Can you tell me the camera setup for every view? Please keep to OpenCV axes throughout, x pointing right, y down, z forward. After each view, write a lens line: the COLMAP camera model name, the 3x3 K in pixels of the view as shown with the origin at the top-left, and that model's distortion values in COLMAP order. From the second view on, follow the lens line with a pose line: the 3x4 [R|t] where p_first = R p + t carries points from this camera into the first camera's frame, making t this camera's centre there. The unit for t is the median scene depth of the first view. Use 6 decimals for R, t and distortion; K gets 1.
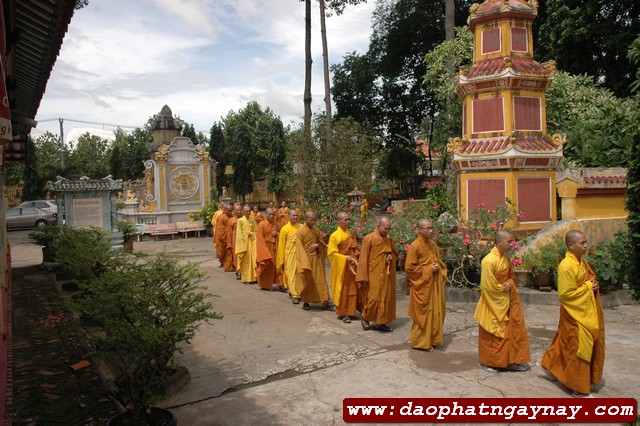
lens RADIAL K [[493.8, 0, 320.0], [0, 493.8, 213.0], [0, 0, 1]] dist [-0.162352, 0.126989]
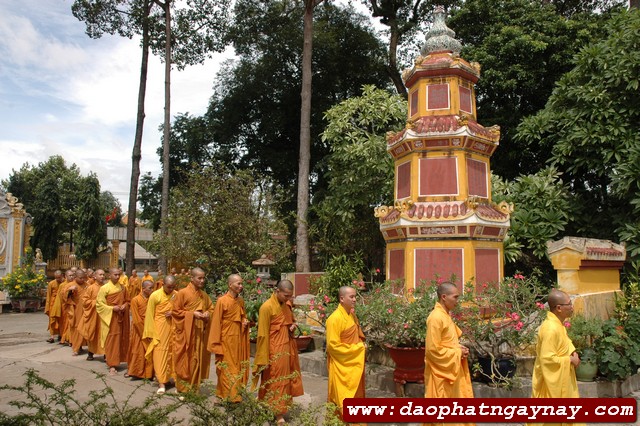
lens RADIAL K [[493.8, 0, 320.0], [0, 493.8, 213.0], [0, 0, 1]] dist [-0.162352, 0.126989]
pose [[0.917254, 0.069744, 0.392150, -0.196063], [-0.010215, 0.988345, -0.151884, 0.001668], [-0.398173, 0.135311, 0.907276, 0.279638]]
